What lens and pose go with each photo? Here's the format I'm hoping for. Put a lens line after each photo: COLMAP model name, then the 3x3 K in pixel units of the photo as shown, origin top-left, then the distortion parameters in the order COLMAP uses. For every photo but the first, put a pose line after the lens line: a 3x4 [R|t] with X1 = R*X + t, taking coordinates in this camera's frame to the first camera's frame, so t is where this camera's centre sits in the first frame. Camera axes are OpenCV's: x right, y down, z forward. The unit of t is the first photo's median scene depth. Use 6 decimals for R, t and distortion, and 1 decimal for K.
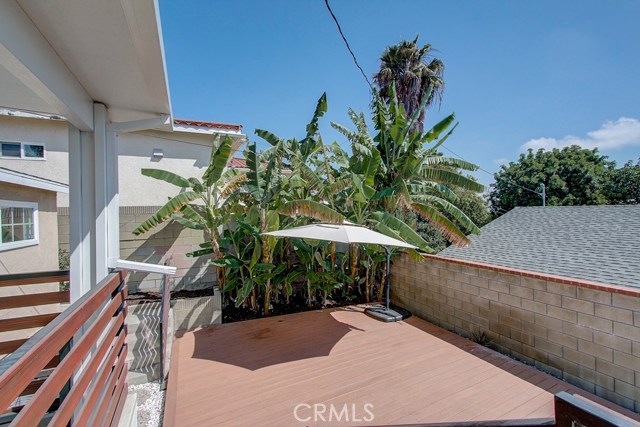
lens RADIAL K [[289.7, 0, 319.1], [0, 289.7, 214.5], [0, 0, 1]] dist [0.004699, 0.000489]
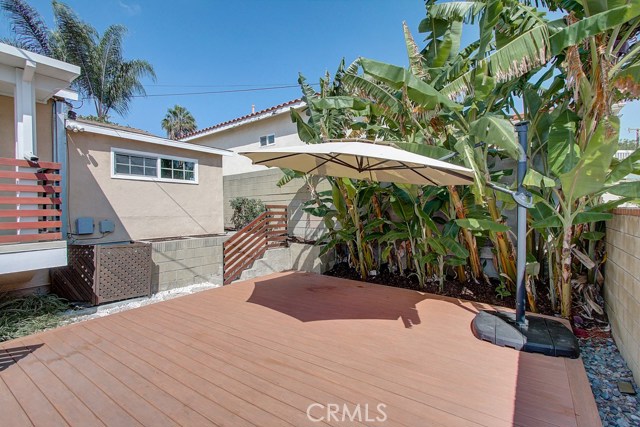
lens RADIAL K [[289.7, 0, 319.8], [0, 289.7, 211.6], [0, 0, 1]] dist [0.004699, 0.000489]
pose [[0.482227, 0.015608, -0.875907, 0.558640], [-0.001199, 0.999852, 0.017156, 0.155489], [0.876046, -0.007223, 0.482174, 0.553217]]
